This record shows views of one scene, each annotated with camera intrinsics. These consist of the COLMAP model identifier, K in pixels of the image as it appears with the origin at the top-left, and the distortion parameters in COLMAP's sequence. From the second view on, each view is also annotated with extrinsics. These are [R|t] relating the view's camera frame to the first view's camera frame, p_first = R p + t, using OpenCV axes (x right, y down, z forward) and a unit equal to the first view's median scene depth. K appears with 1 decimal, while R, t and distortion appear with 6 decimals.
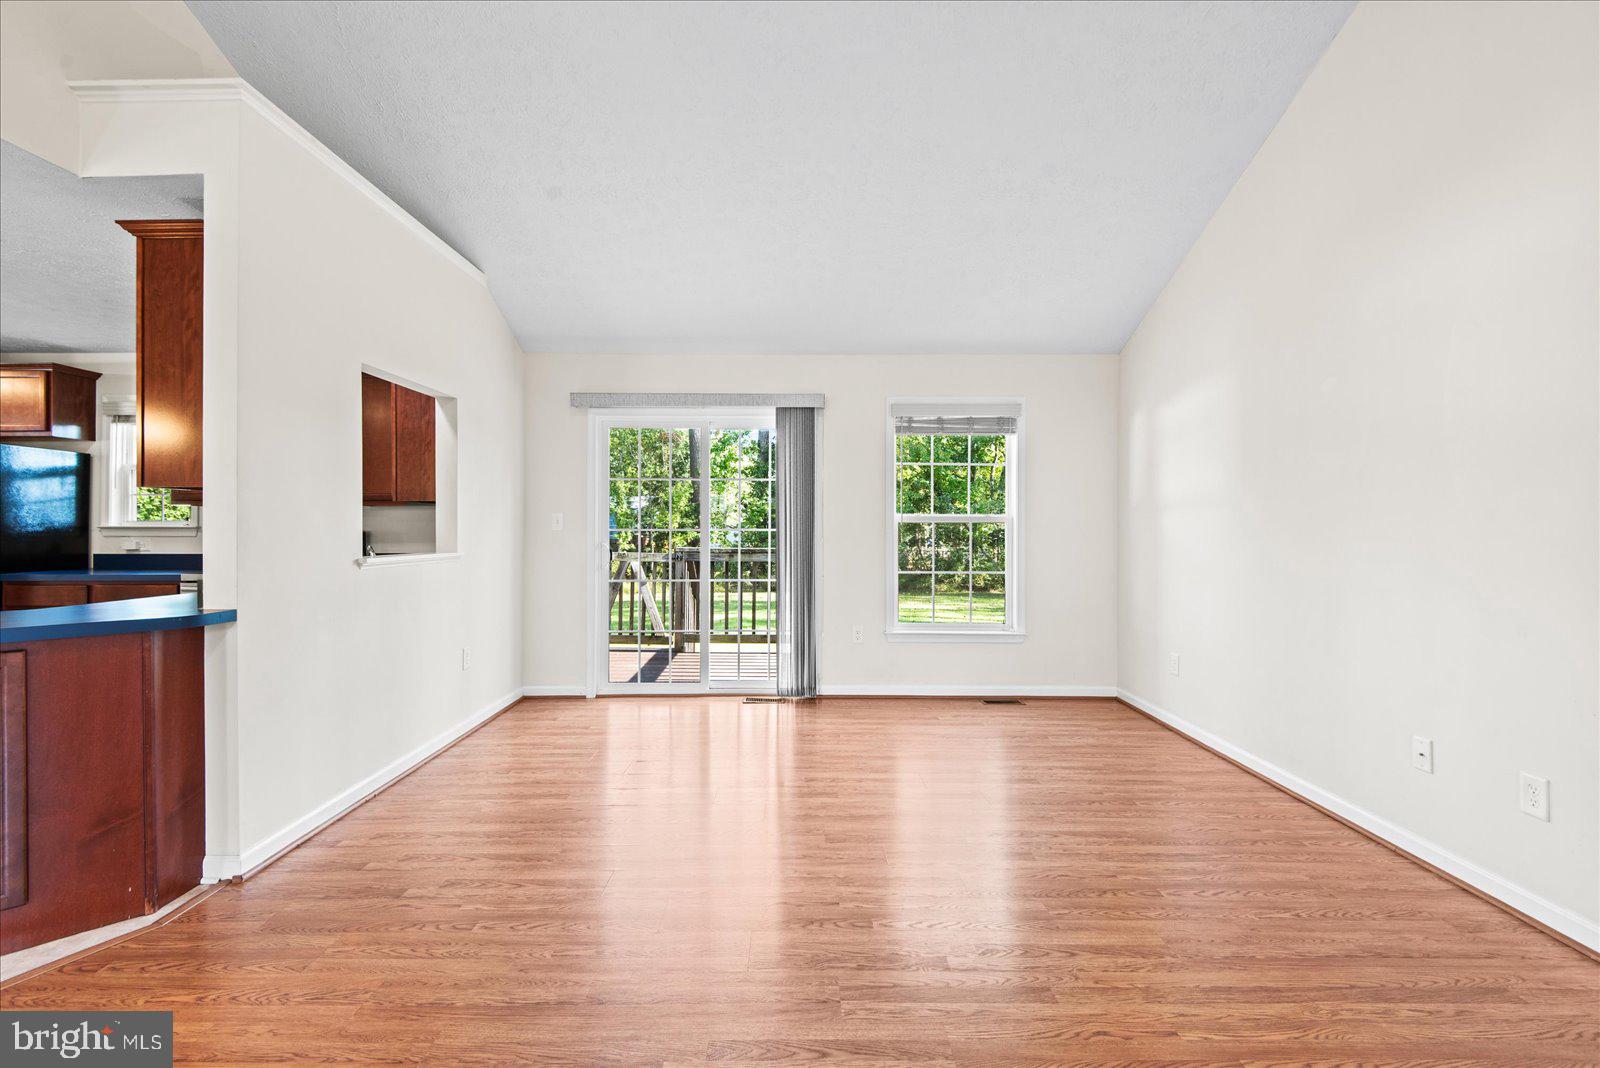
lens RADIAL K [[744.6, 0, 823.9], [0, 744.6, 521.5], [0, 0, 1]] dist [0.001719, -0.001630]
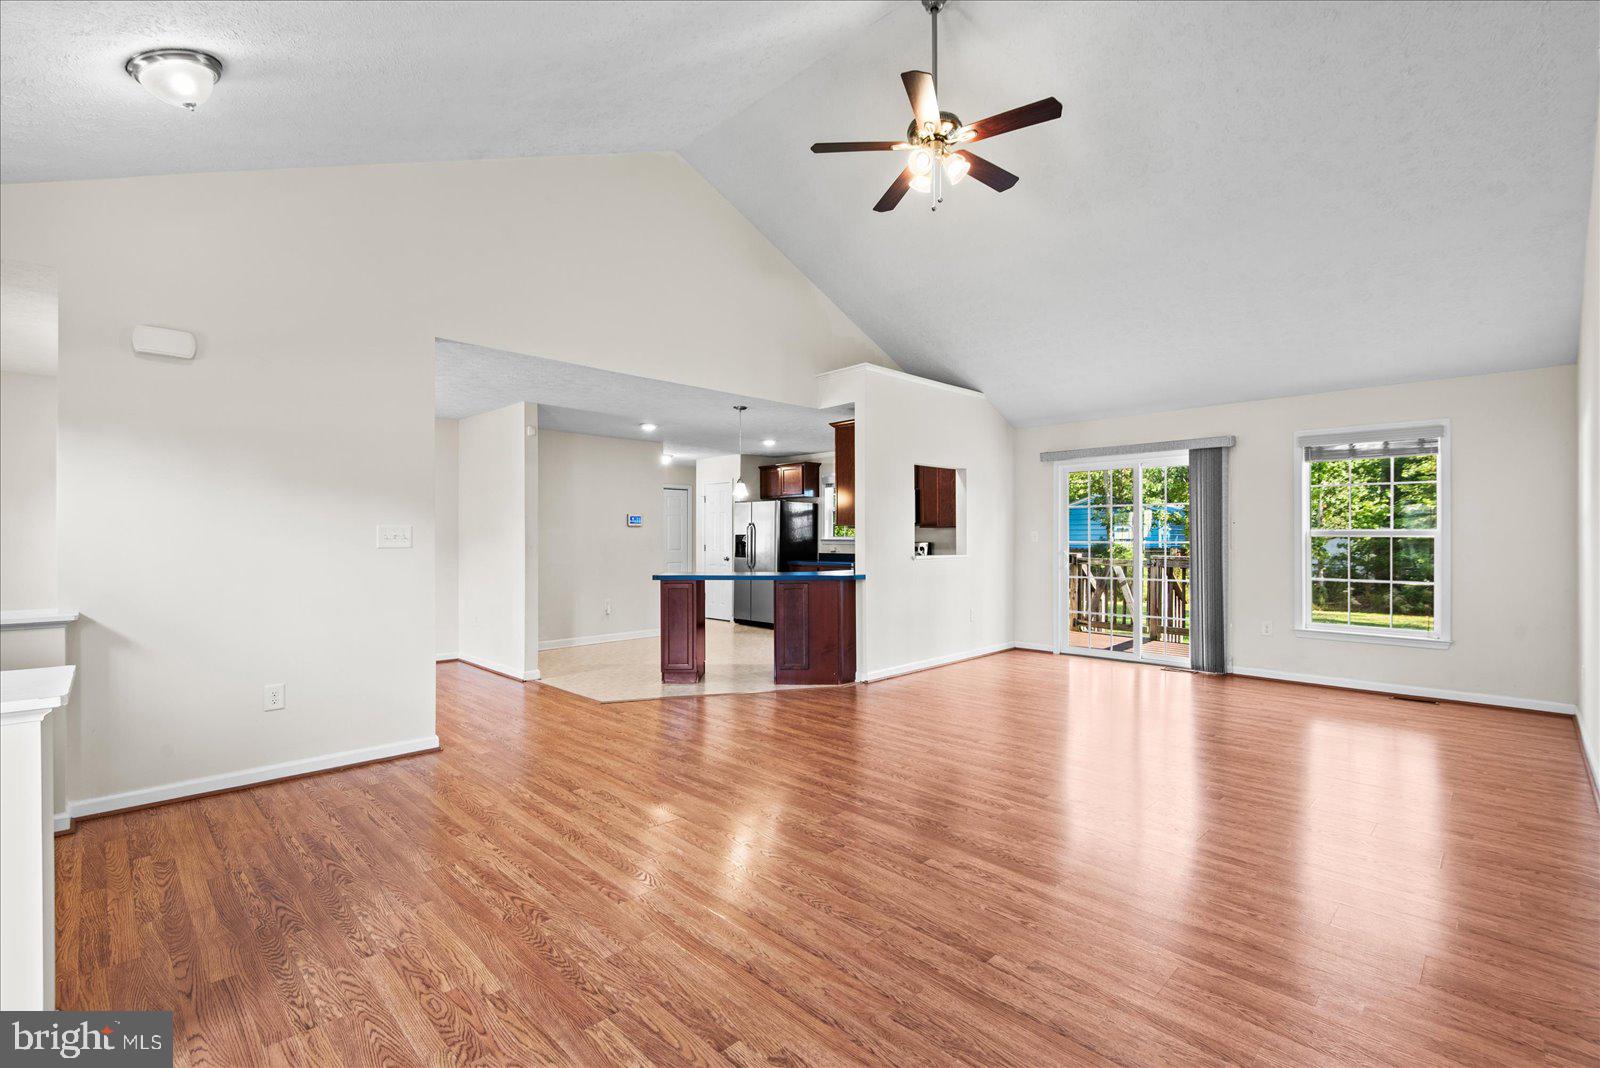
lens RADIAL K [[744.6, 0, 793.2], [0, 744.6, 537.6], [0, 0, 1]] dist [0.001719, -0.001630]
pose [[0.698316, -0.001375, -0.715789, 0.427918], [0.003258, 0.999994, 0.001257, -0.001136], [0.715783, -0.003210, 0.698316, -0.471962]]
